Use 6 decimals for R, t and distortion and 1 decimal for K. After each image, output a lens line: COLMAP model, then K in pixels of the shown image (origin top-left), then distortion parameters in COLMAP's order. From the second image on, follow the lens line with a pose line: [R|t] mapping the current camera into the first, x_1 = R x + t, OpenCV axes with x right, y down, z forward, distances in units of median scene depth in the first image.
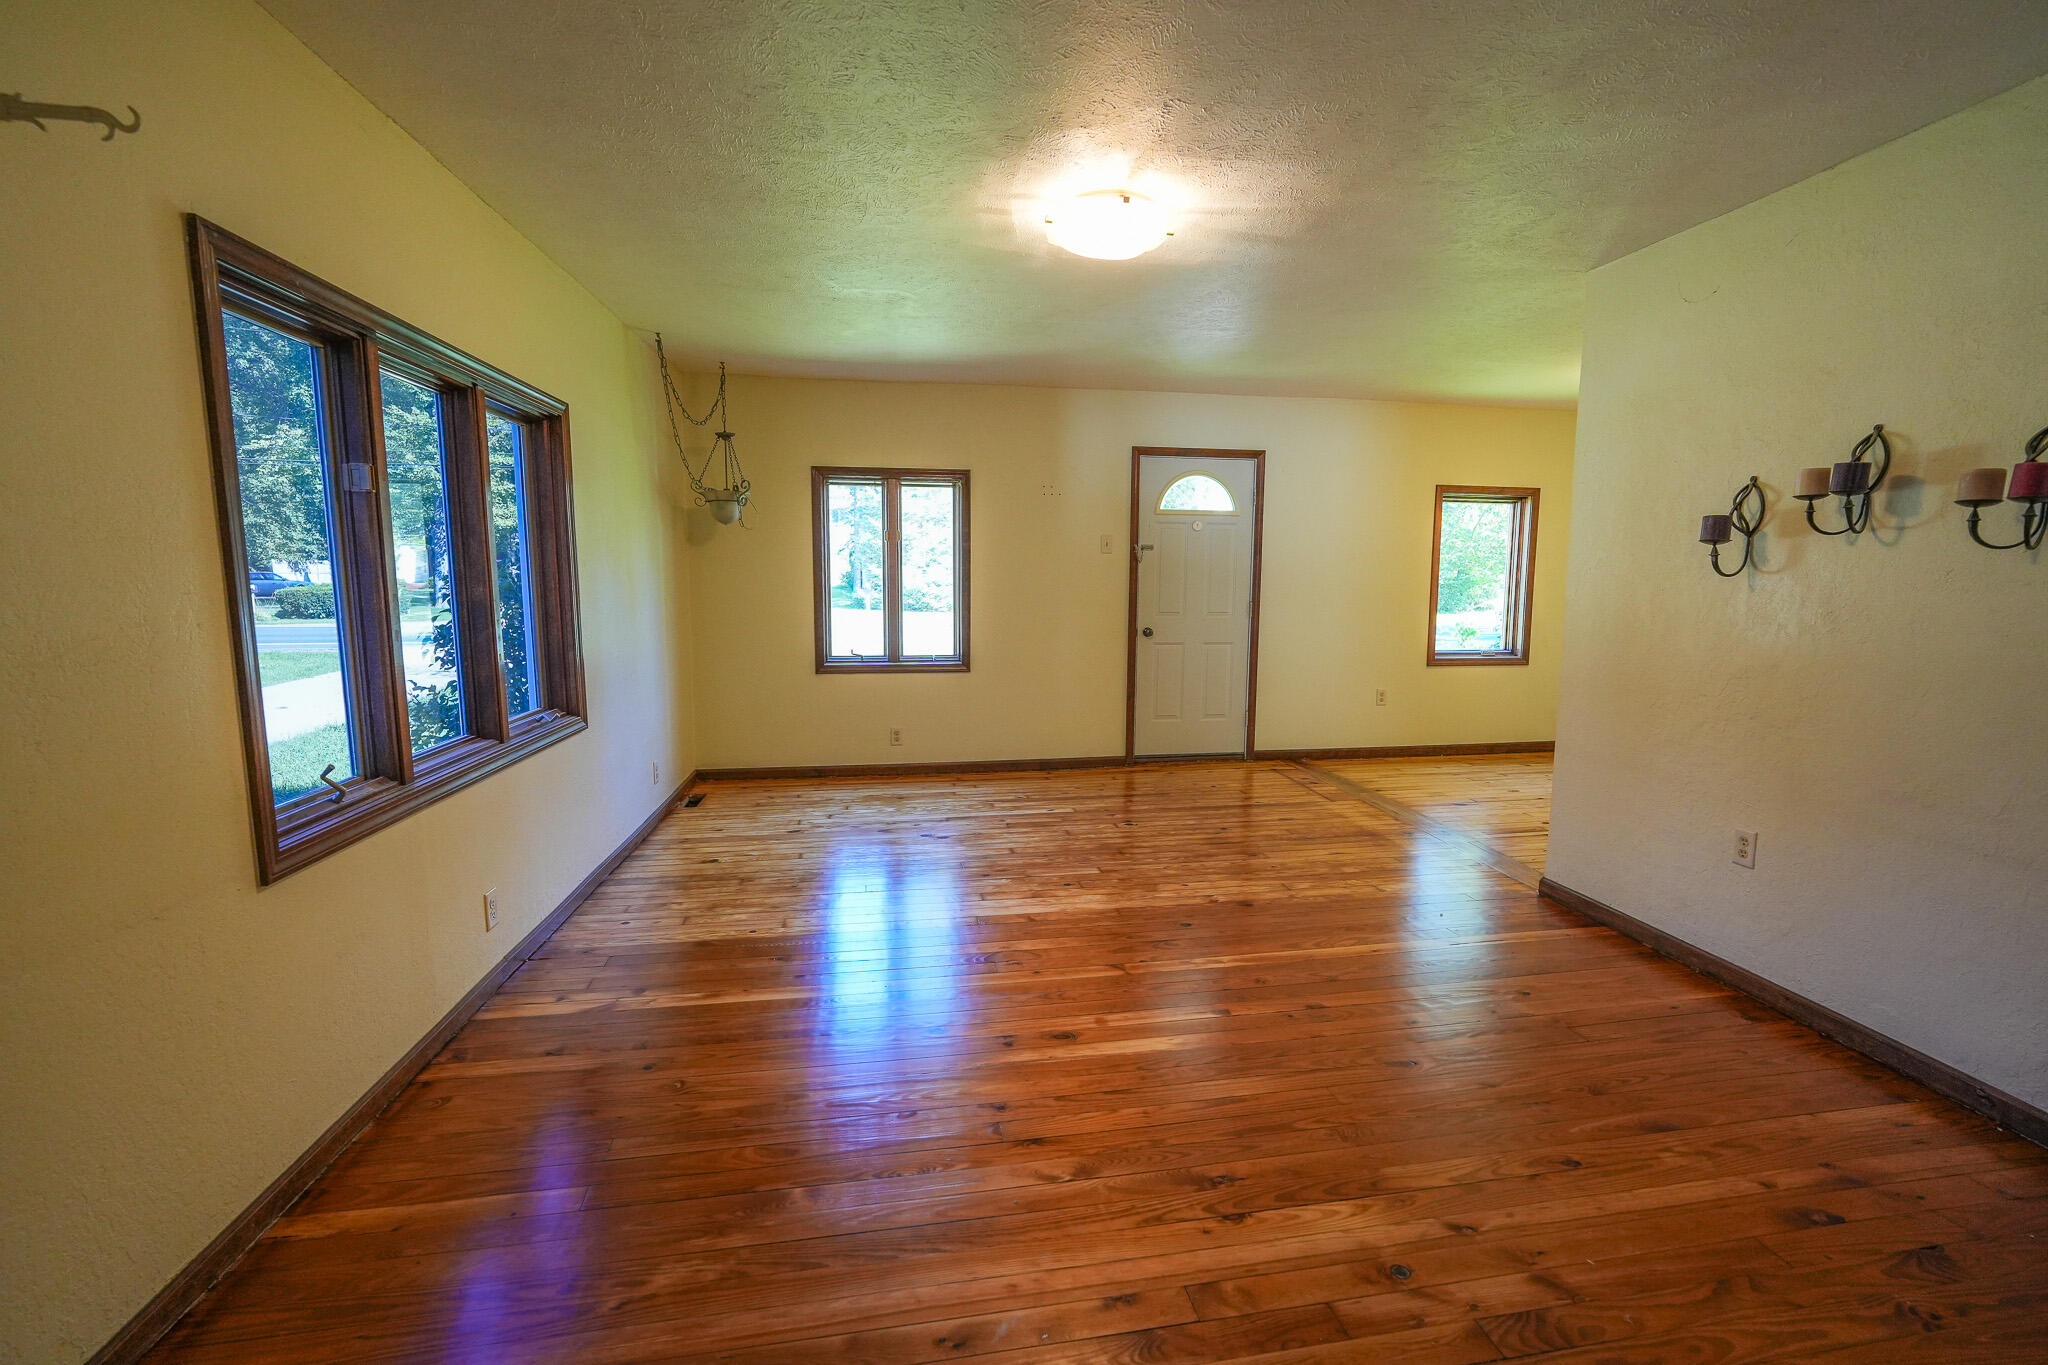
lens RADIAL K [[938.2, 0, 1024.0], [0, 938.2, 682.5], [0, 0, 1]] dist [-0.000048, 0.000032]
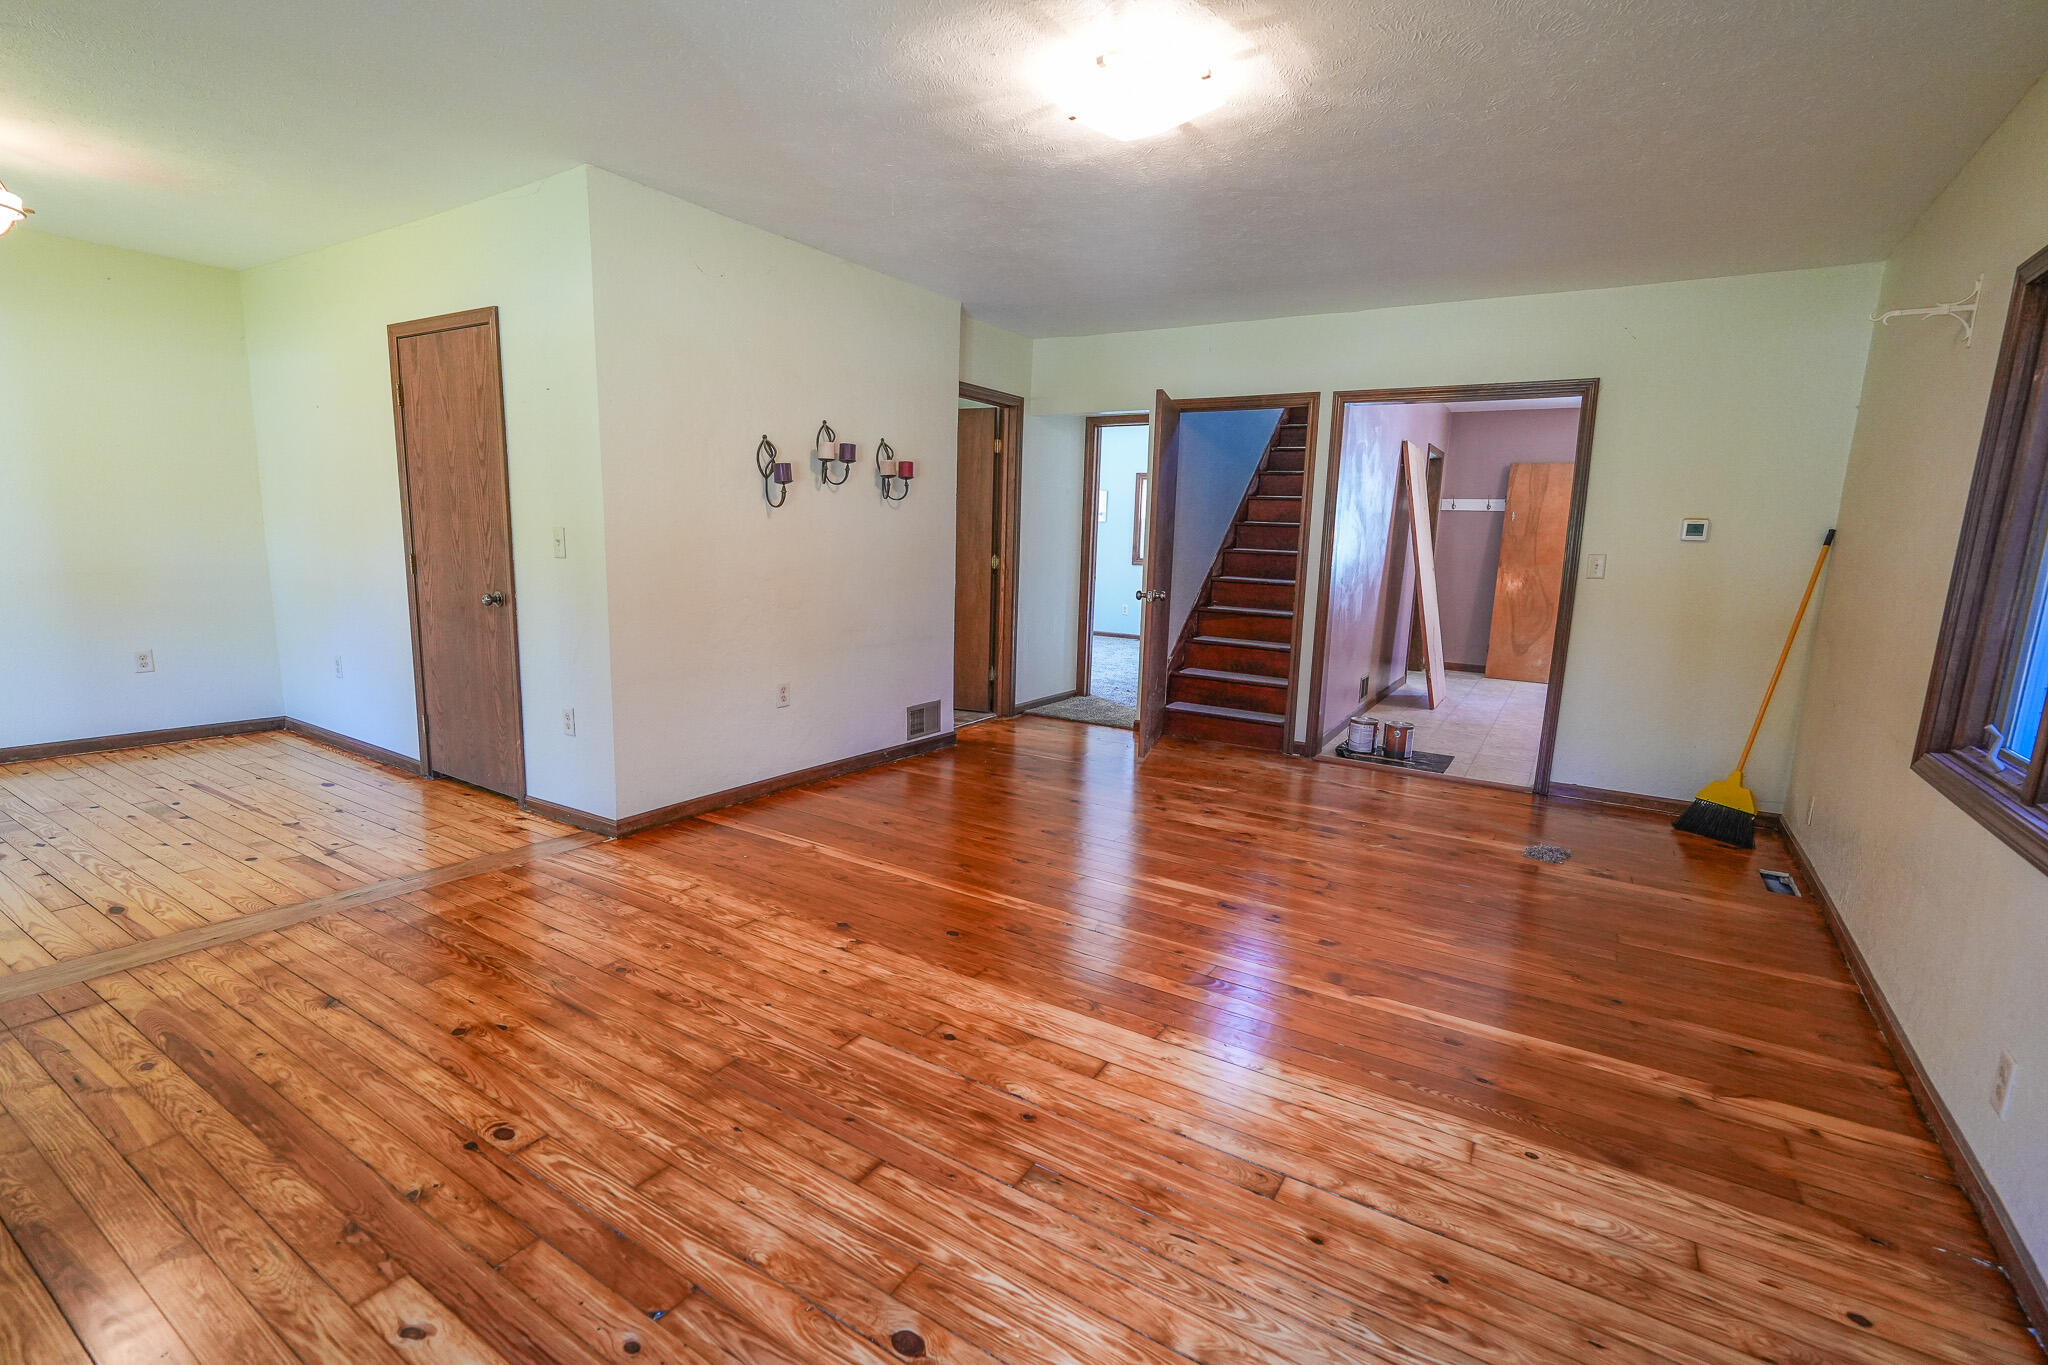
lens RADIAL K [[906.3, 0, 1022.5], [0, 906.3, 681.6], [0, 0, 1]] dist [-0.018411, 0.008233]
pose [[-0.748229, -0.133874, 0.649793, -0.320852], [0.046399, 0.966472, 0.252546, -0.137132], [-0.661816, 0.219112, -0.716931, 1.314465]]
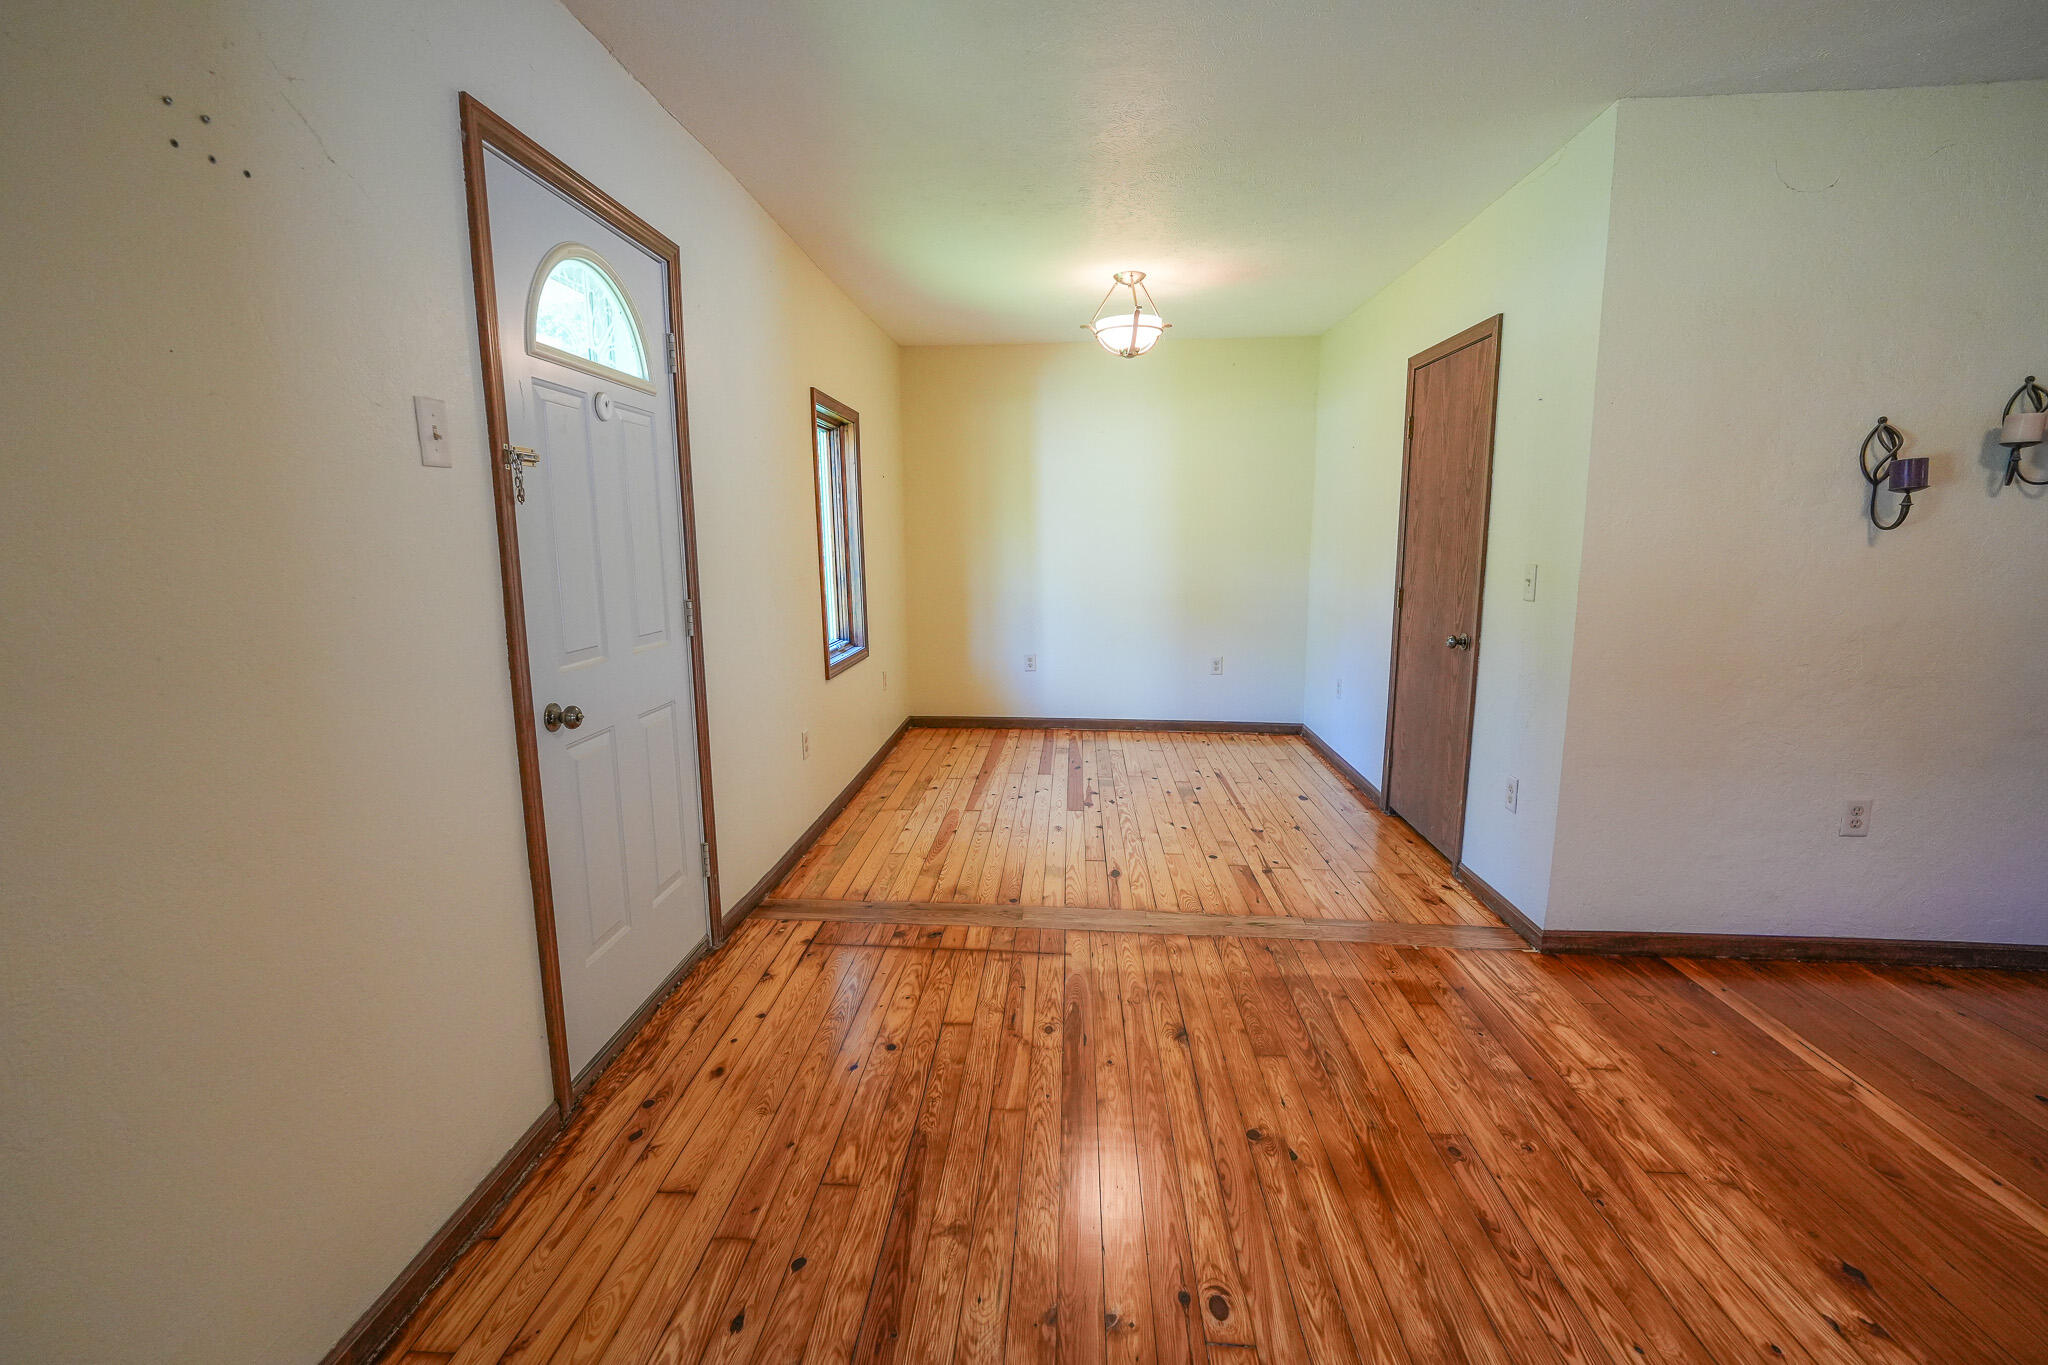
lens RADIAL K [[906.3, 0, 1022.5], [0, 906.3, 681.6], [0, 0, 1]] dist [-0.018411, 0.008233]
pose [[0.229491, -0.163362, 0.959504, -0.204564], [0.120999, 0.982955, 0.138414, -0.139237], [-0.965761, 0.084334, 0.245345, 1.177476]]
